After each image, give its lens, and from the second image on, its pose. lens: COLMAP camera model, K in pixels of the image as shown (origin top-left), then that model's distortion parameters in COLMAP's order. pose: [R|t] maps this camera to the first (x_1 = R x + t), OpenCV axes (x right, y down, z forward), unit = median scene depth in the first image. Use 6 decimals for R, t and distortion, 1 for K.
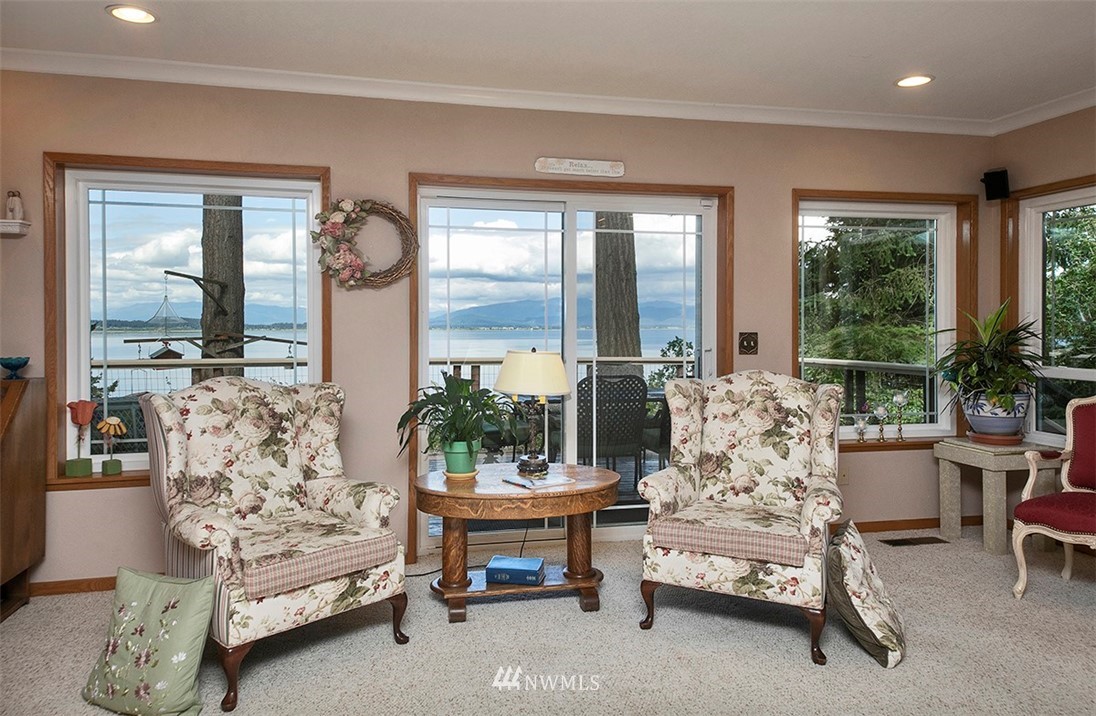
lens RADIAL K [[744.2, 0, 526.0], [0, 744.2, 331.8], [0, 0, 1]] dist [0.051566, -0.009316]
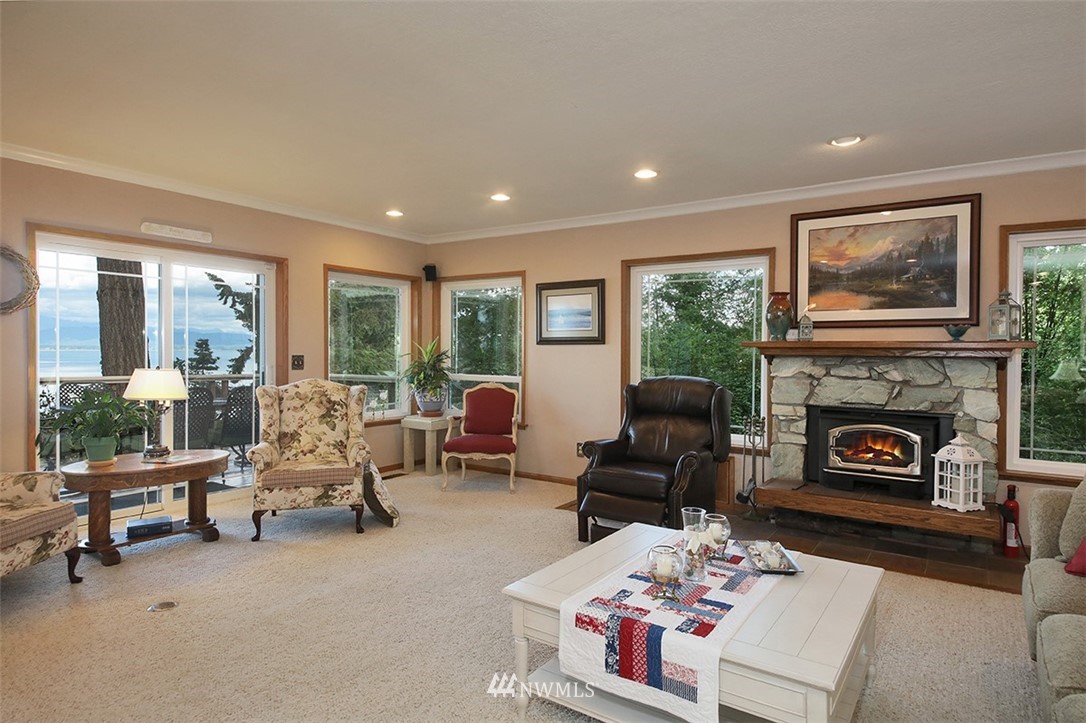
lens RADIAL K [[641.2, 0, 543.0], [0, 641.2, 365.9], [0, 0, 1]] dist [-0.000424, -0.002163]
pose [[0.723546, -0.009193, 0.690215, -0.294803], [-0.004365, 0.999830, 0.017893, -0.003778], [-0.690262, -0.015959, 0.723383, -0.352919]]
